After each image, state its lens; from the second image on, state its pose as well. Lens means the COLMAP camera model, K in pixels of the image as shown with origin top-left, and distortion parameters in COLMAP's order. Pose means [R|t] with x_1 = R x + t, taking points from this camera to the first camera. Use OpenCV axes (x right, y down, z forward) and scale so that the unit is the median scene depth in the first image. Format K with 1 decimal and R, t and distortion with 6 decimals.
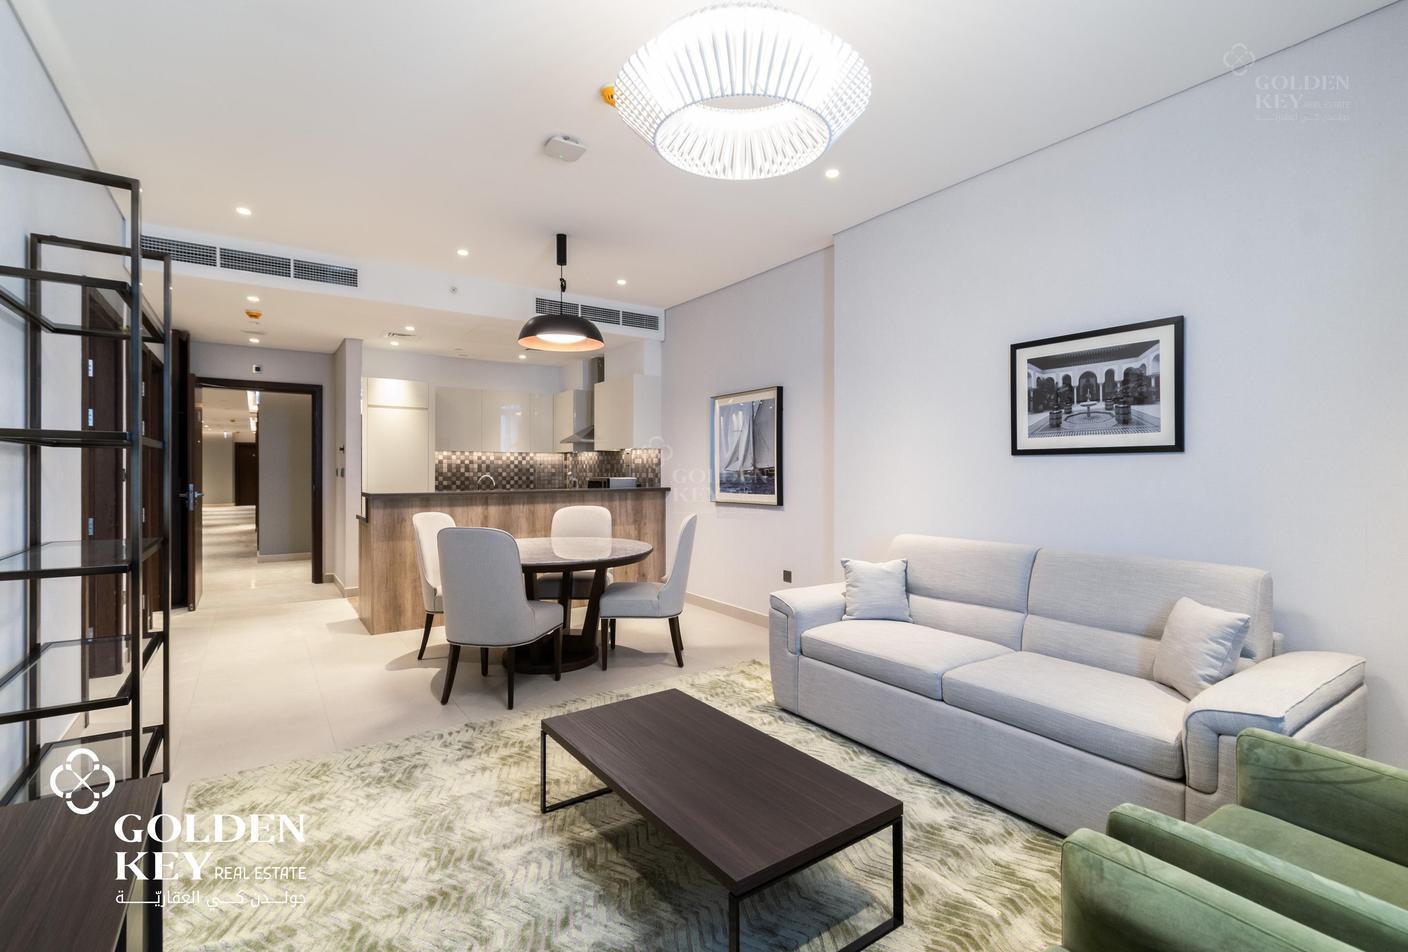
lens RADIAL K [[651.4, 0, 701.1], [0, 651.4, 470.8], [0, 0, 1]] dist [-0.005025, -0.000475]
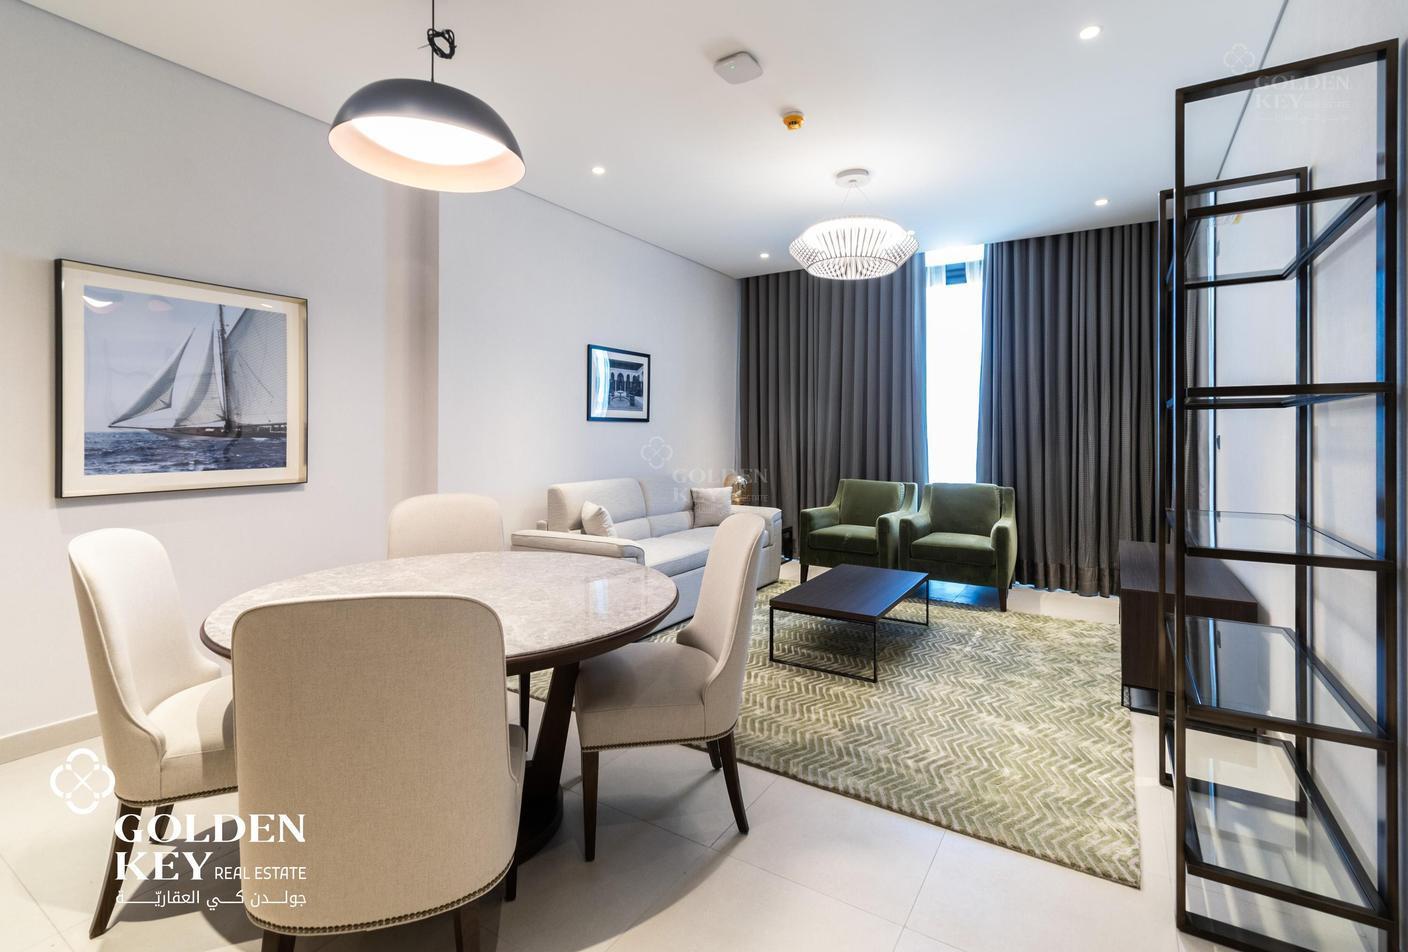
lens RADIAL K [[651.4, 0, 670.0], [0, 651.4, 436.6], [0, 0, 1]] dist [-0.005025, -0.000475]
pose [[-0.359356, -0.004257, 0.933191, -0.451948], [-0.001648, 0.999991, 0.003927, 0.003026], [-0.933199, -0.000127, -0.359360, 0.646452]]
